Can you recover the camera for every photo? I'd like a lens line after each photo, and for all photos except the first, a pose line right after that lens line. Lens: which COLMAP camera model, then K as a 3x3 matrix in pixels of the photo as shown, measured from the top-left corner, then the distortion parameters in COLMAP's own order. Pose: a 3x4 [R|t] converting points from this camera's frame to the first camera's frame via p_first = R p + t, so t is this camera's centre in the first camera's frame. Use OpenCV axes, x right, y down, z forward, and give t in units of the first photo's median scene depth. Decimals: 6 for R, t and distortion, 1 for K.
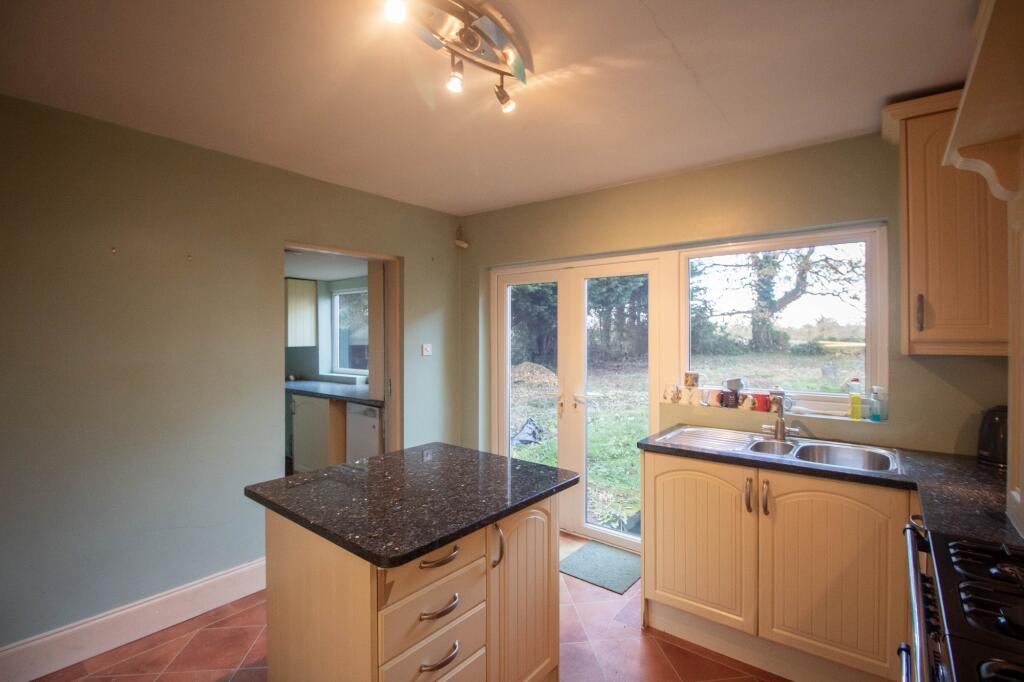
lens RADIAL K [[474.0, 0, 520.1], [0, 474.0, 331.9], [0, 0, 1]] dist [-0.017674, -0.000326]
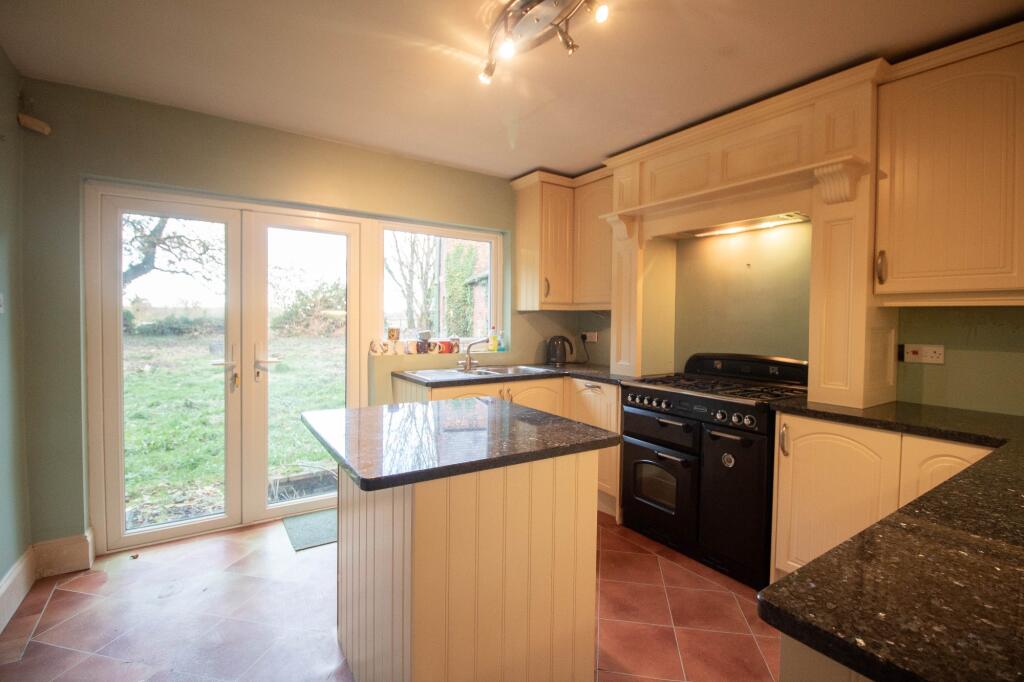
lens RADIAL K [[474.0, 0, 520.1], [0, 474.0, 331.9], [0, 0, 1]] dist [-0.017674, -0.000326]
pose [[0.296903, -0.020750, 0.954682, -0.702243], [-0.015866, 0.999519, 0.026659, 0.062023], [-0.954776, -0.023062, 0.296431, 0.367482]]
